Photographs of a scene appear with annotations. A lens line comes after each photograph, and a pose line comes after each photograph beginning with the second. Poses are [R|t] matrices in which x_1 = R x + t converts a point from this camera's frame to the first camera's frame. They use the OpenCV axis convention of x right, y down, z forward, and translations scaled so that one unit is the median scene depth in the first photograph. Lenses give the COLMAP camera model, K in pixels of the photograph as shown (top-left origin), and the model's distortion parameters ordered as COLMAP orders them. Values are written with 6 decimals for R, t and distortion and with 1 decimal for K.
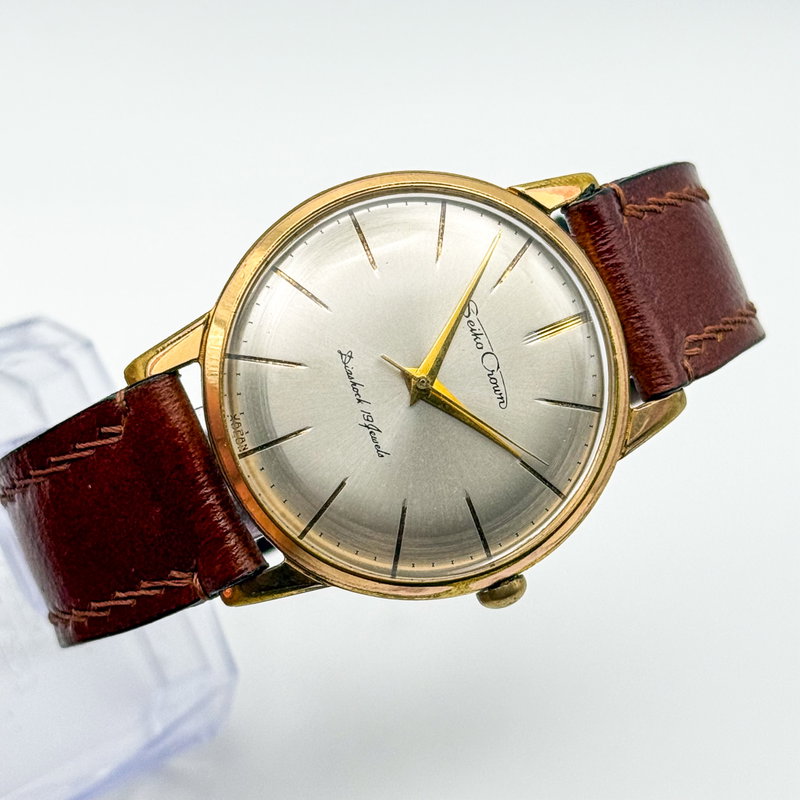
lens RADIAL K [[2595.5, 0, 396.9], [0, 2595.5, 442.2], [0, 0, 1]] dist [-0.074282, 3.418783]
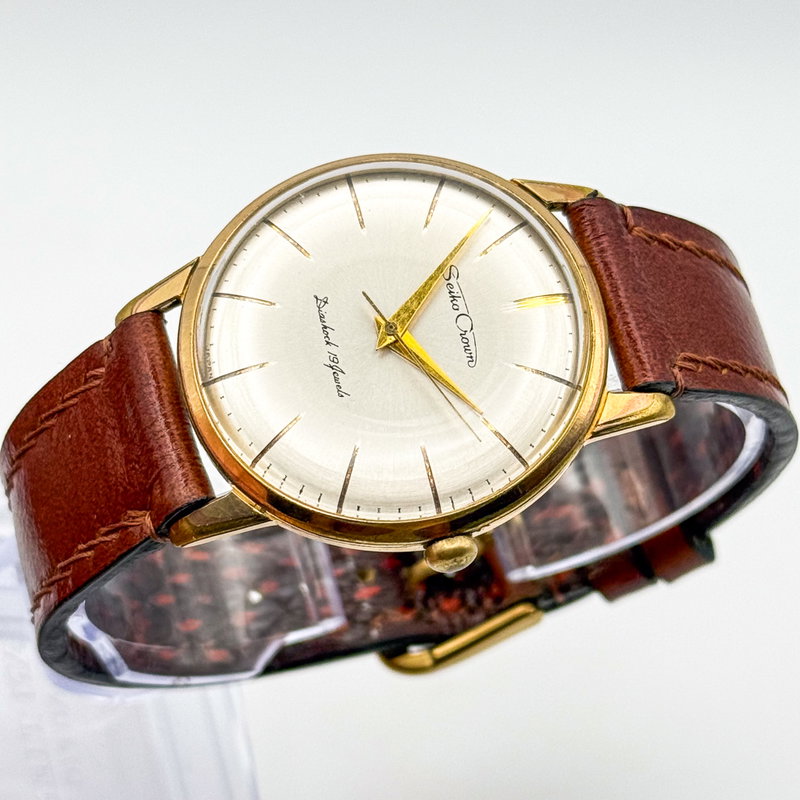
lens RADIAL K [[2595.5, 0, 396.9], [0, 2595.5, 442.2], [0, 0, 1]] dist [-0.074282, 3.418783]
pose [[0.975156, 0.067419, -0.211009, 0.224008], [-0.143789, 0.917256, -0.371437, 0.384827], [0.168508, 0.392550, 0.904162, 0.113115]]
